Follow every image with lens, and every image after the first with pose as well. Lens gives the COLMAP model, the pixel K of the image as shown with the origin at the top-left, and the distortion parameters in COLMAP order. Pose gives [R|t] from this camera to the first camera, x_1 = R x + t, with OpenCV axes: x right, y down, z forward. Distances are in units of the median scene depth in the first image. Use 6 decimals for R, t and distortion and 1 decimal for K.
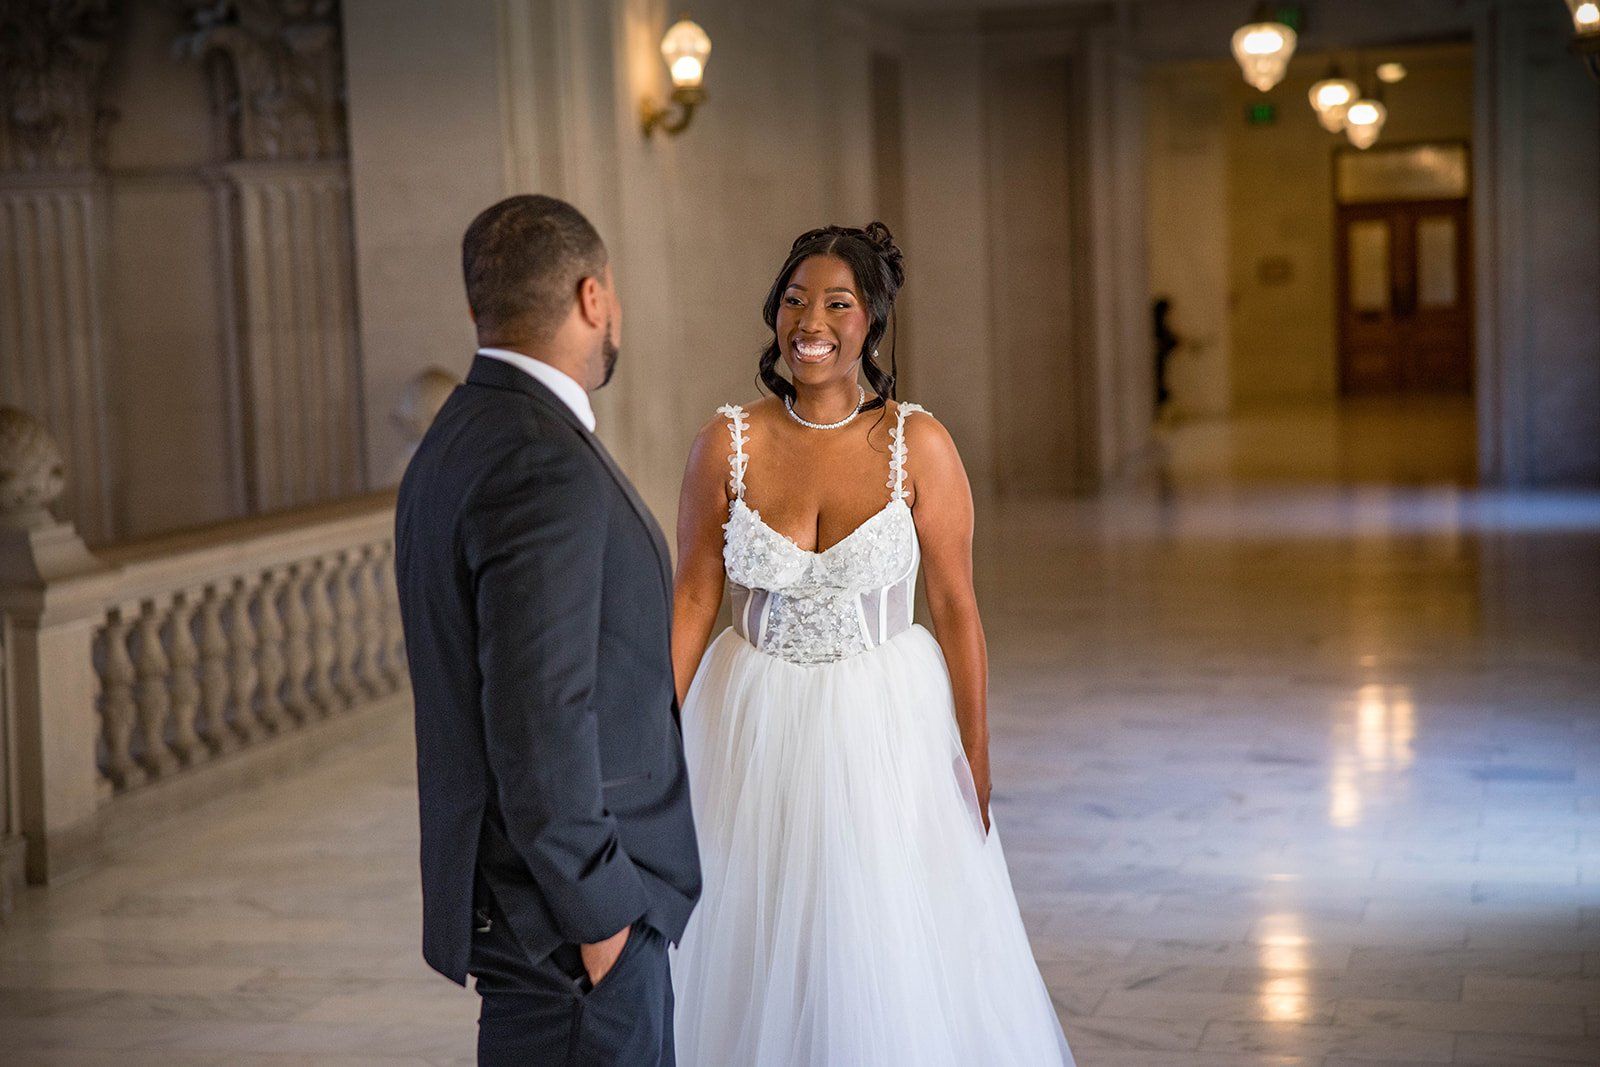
lens RADIAL K [[2714.3, 0, 800.0], [0, 2714.3, 533.5], [0, 0, 1]] dist [0.229515, -0.840907]
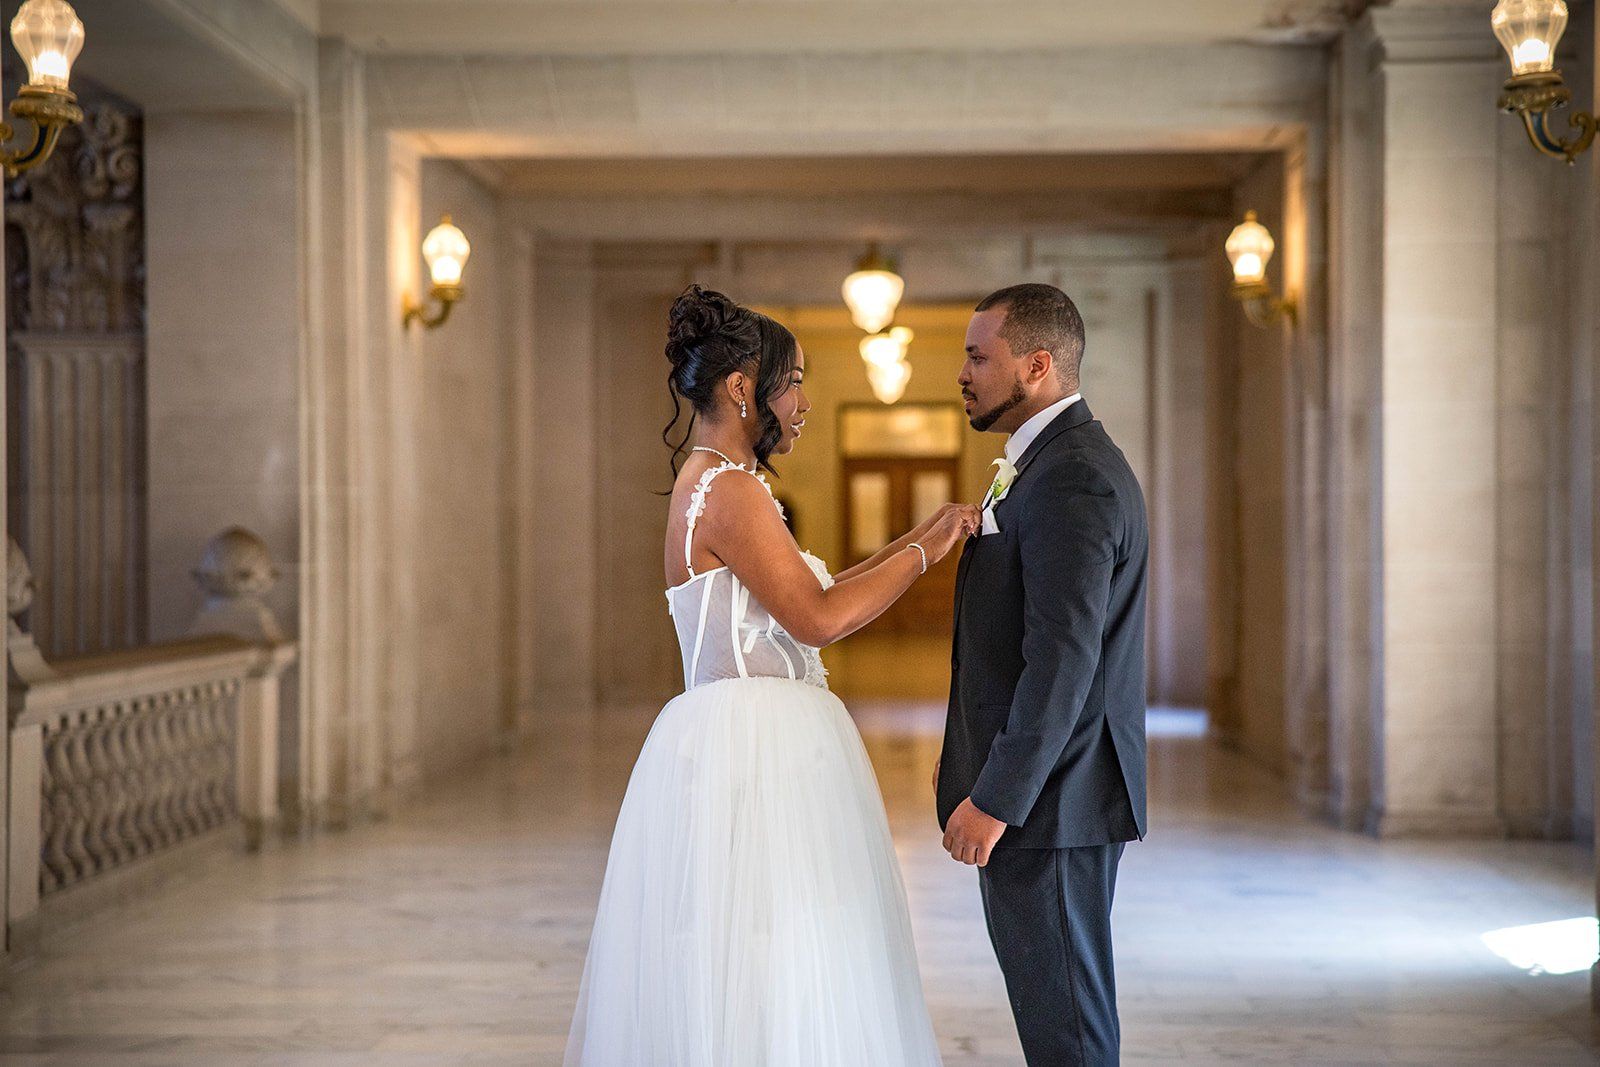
lens RADIAL K [[2662.8, 0, 800.0], [0, 2662.8, 533.5], [0, 0, 1]] dist [0.290210, -1.017871]
pose [[0.980462, 0.032854, 0.193948, -0.126216], [-0.015240, 0.995677, -0.091624, 0.035221], [-0.196119, 0.086878, 0.976724, -0.068170]]
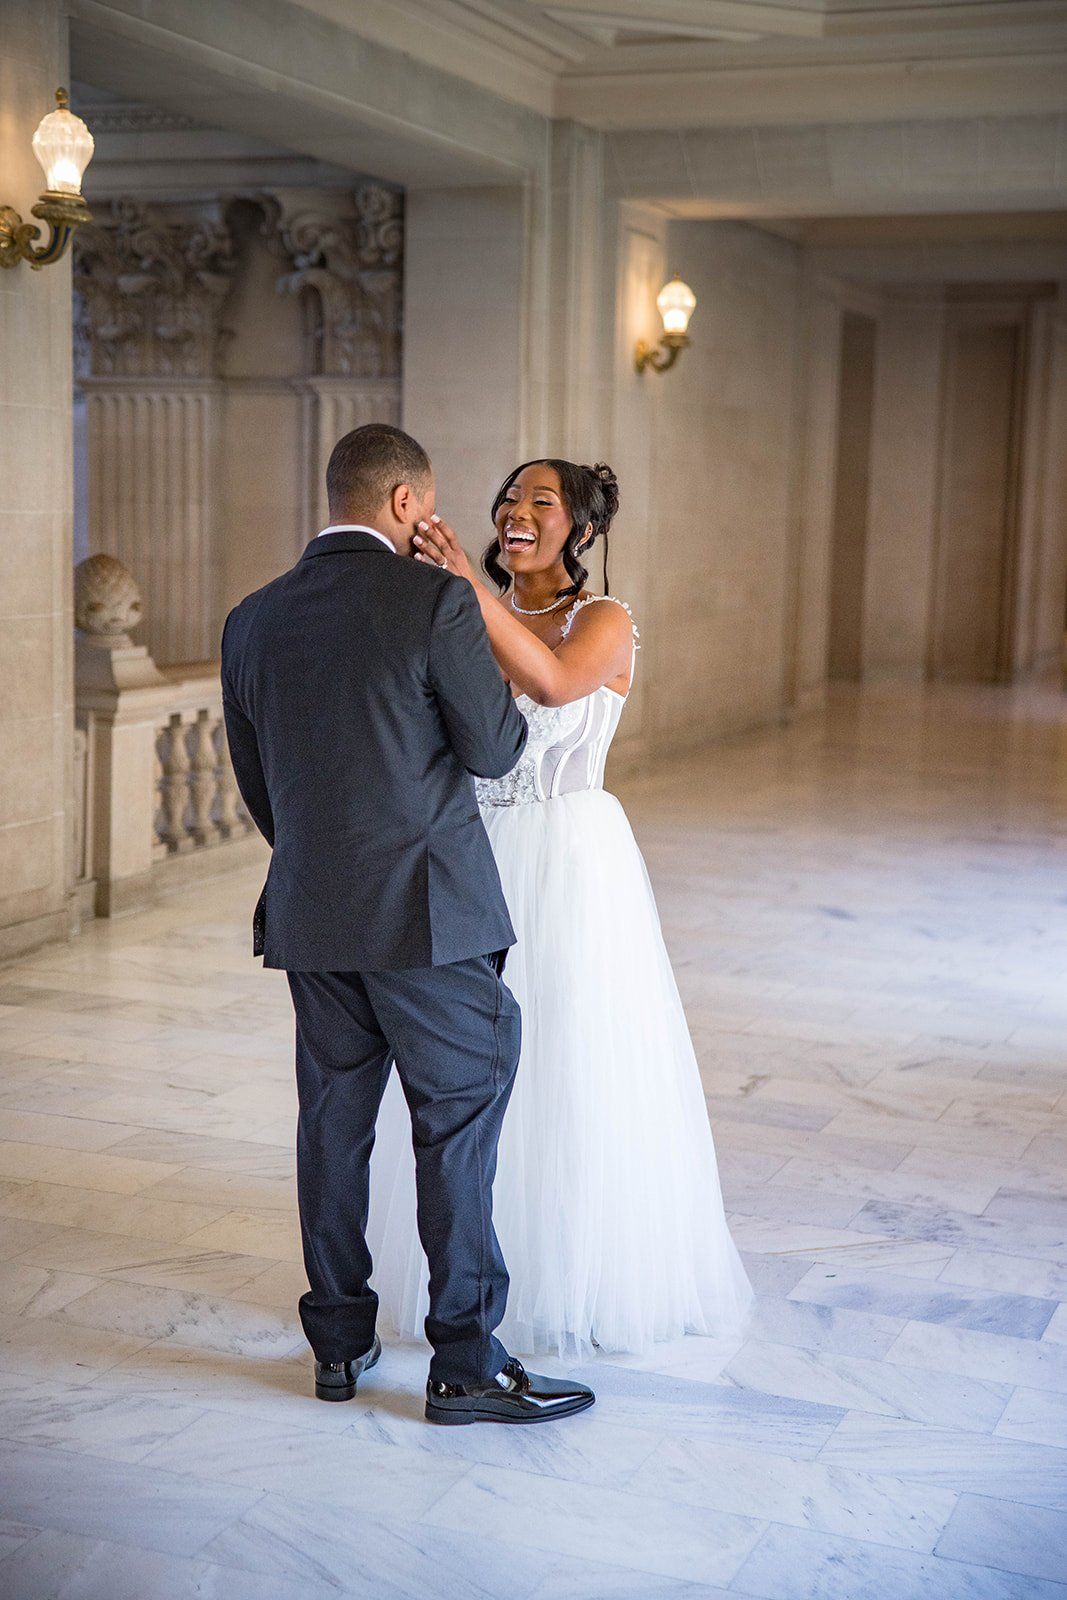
lens RADIAL K [[2164.8, 0, 533.5], [0, 2164.8, 800.0], [0, 0, 1]] dist [0.027261, 0.066163]
pose [[0.990168, 0.077865, -0.116204, 0.031811], [-0.071817, 0.995880, 0.055362, -0.000923], [0.120036, -0.046472, 0.991681, -0.006109]]
